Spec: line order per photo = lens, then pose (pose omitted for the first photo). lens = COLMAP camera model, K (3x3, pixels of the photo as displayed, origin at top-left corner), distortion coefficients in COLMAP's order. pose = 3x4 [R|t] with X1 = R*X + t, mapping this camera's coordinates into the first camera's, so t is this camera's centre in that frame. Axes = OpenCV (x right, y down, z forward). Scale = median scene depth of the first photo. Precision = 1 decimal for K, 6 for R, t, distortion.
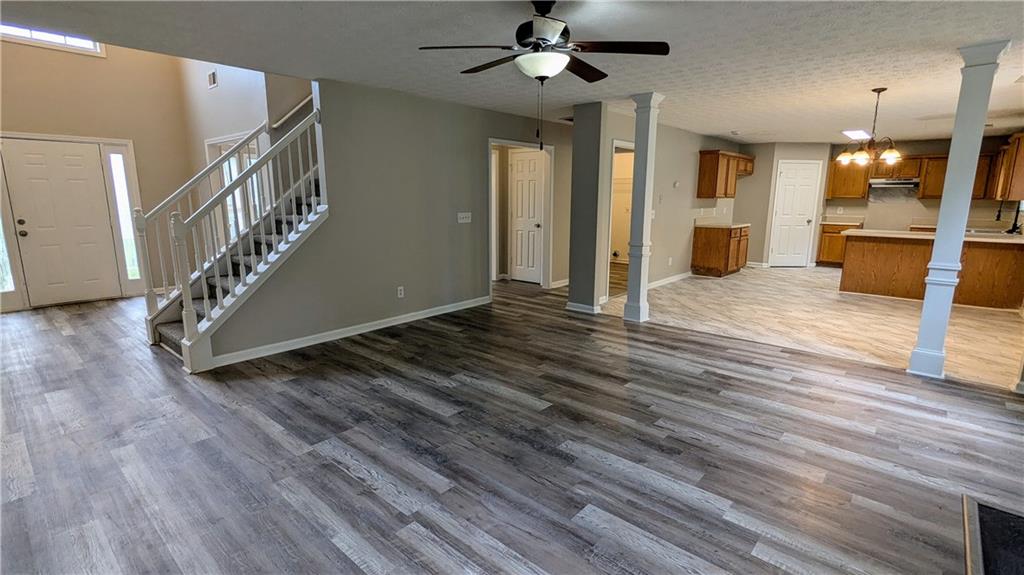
lens RADIAL K [[481.9, 0, 515.6], [0, 481.9, 289.7], [0, 0, 1]] dist [-0.001857, -0.000290]
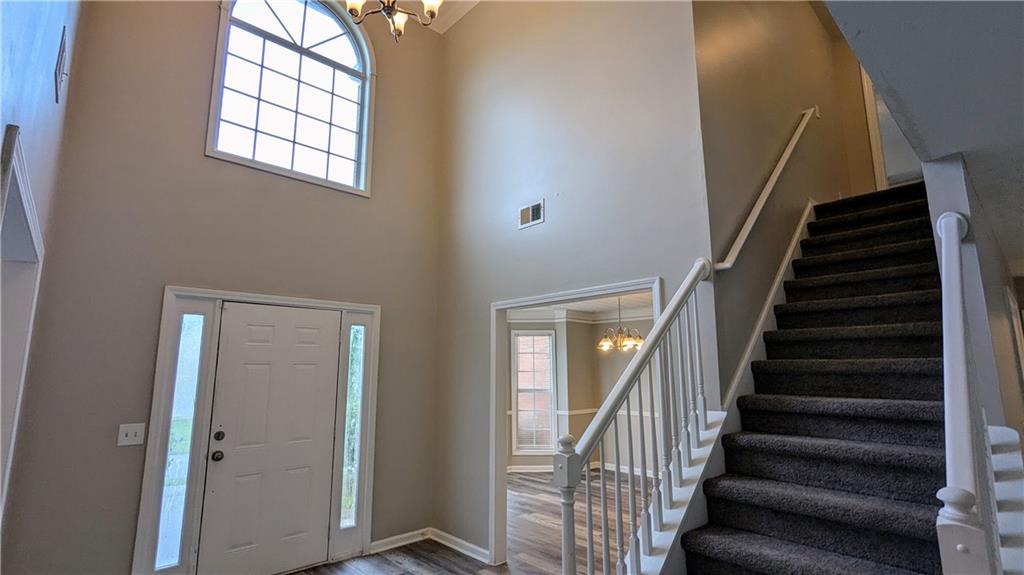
lens RADIAL K [[481.9, 0, 515.6], [0, 481.9, 289.7], [0, 0, 1]] dist [-0.001857, -0.000290]
pose [[0.993762, -0.025043, -0.108673, -0.811020], [-0.014555, 0.937000, -0.349027, -0.147196], [0.110567, 0.348432, 0.930790, 0.574441]]
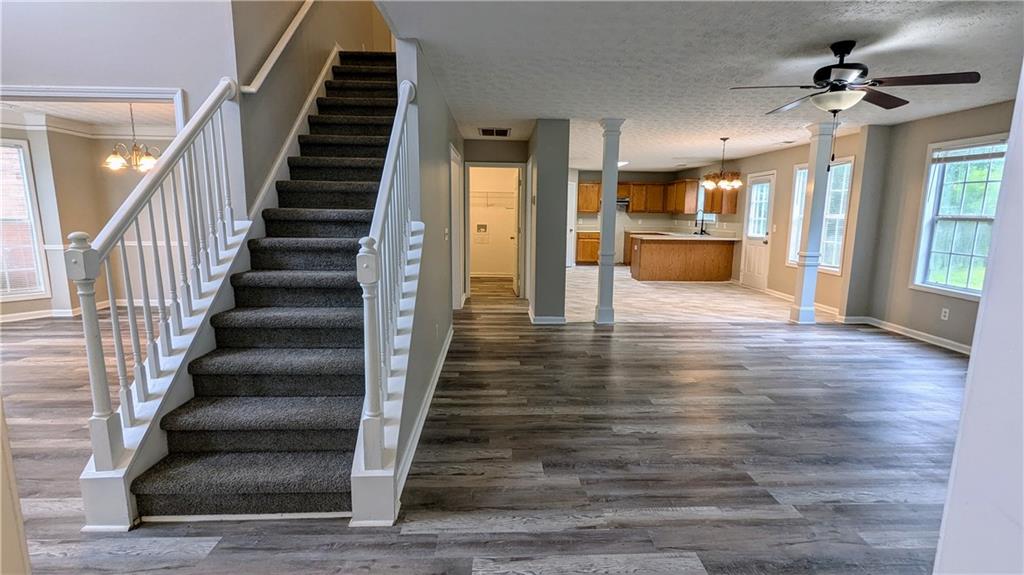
lens RADIAL K [[481.9, 0, 515.6], [0, 481.9, 289.7], [0, 0, 1]] dist [-0.001857, -0.000290]
pose [[0.725495, -0.107231, 0.679823, -0.831840], [0.124819, 0.991907, 0.023253, -0.081462], [-0.676814, 0.067985, 0.733008, 0.430160]]
